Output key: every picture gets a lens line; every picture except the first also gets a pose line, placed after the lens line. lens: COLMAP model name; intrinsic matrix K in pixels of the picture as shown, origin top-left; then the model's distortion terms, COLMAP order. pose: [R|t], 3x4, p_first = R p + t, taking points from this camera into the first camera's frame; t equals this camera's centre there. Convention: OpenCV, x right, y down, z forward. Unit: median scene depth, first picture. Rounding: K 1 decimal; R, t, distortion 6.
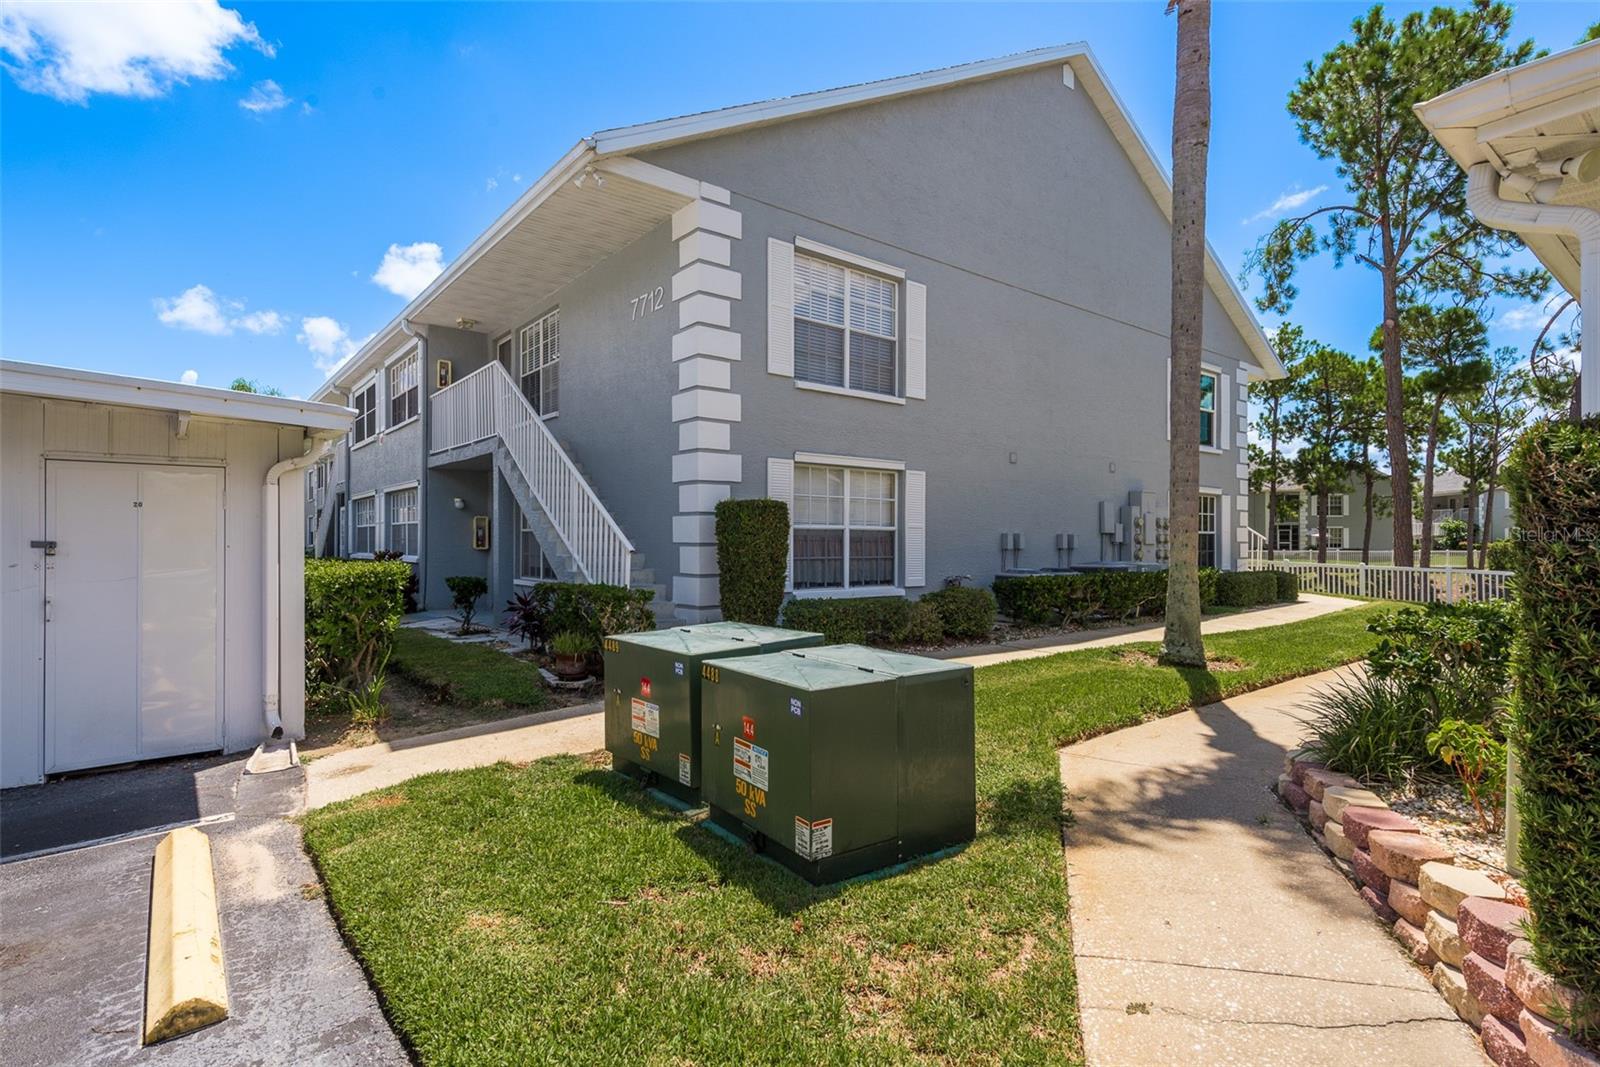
lens RADIAL K [[791.4, 0, 803.2], [0, 791.4, 532.2], [0, 0, 1]] dist [0.006030, -0.004534]
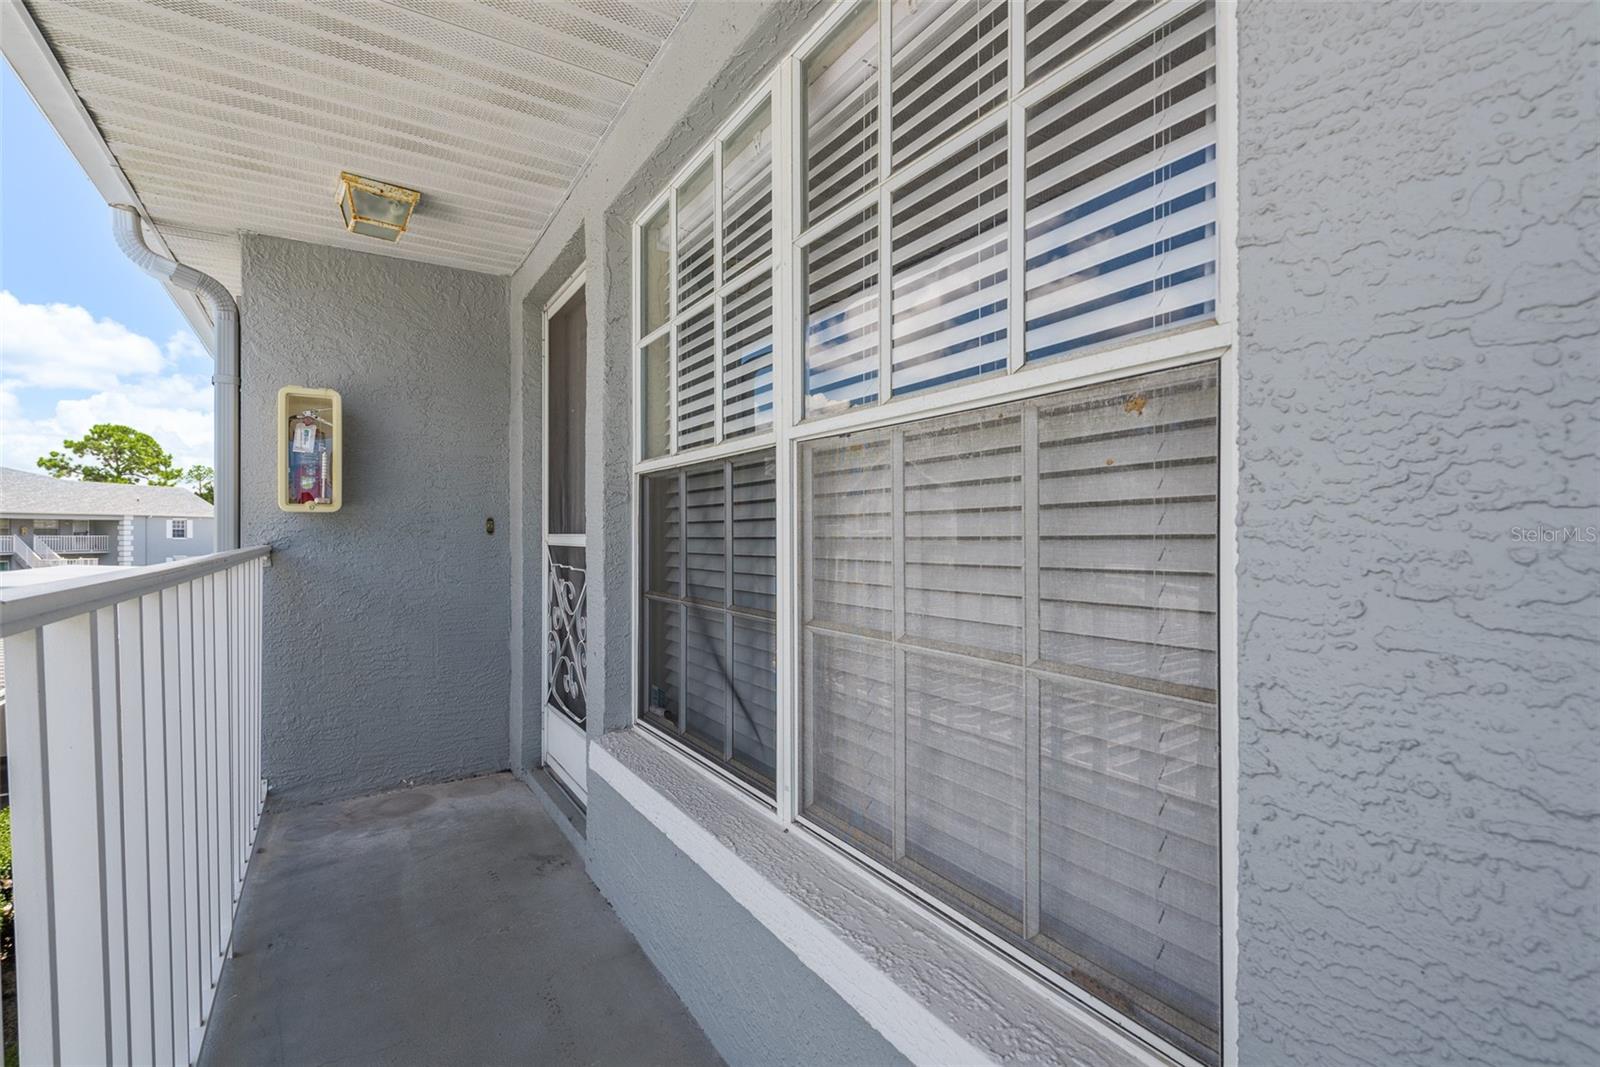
lens RADIAL K [[753.2, 0, 801.7], [0, 753.2, 534.4], [0, 0, 1]] dist [0.017081, -0.006651]
pose [[0.992912, -0.012449, -0.118195, -0.356992], [0.012676, 0.999919, 0.001162, -0.215311], [0.118171, -0.002652, 0.992990, 0.996639]]
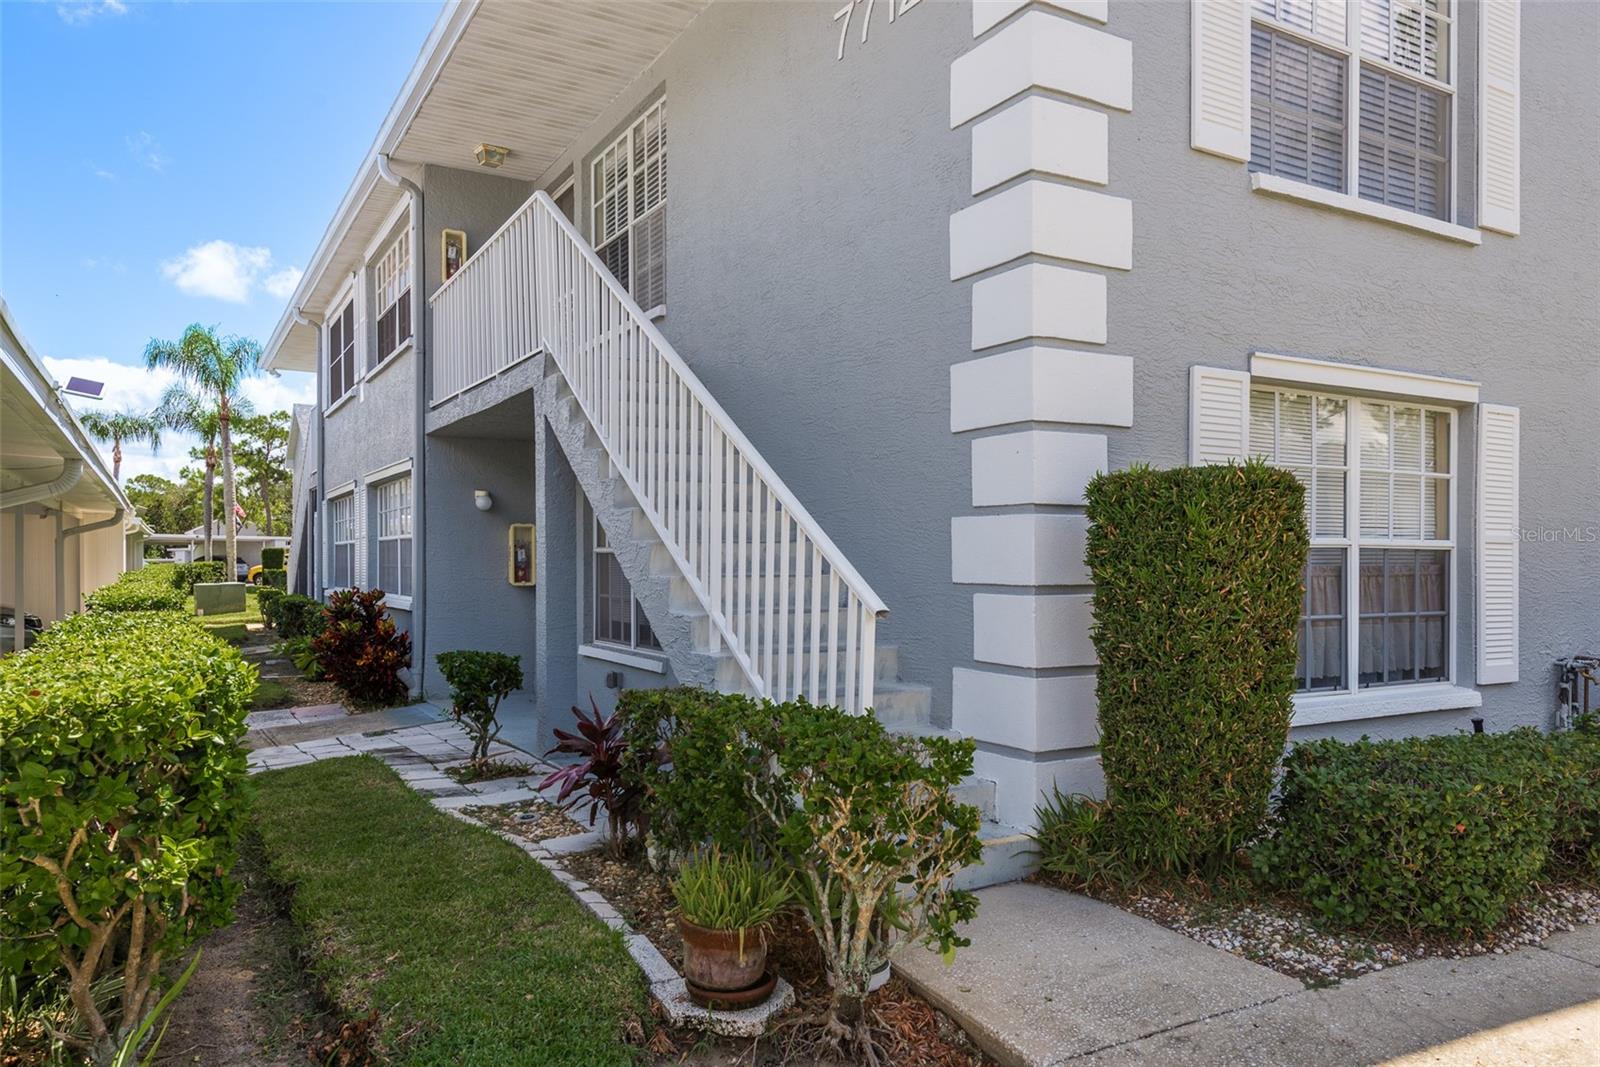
lens RADIAL K [[1121.9, 0, 803.0], [0, 1121.9, 547.3], [0, 0, 1]] dist [0.021745, -0.001168]
pose [[0.986619, -0.004260, -0.162987, -0.125667], [0.004153, 0.999991, -0.000994, -0.003849], [0.162990, 0.000304, 0.986628, 0.368392]]
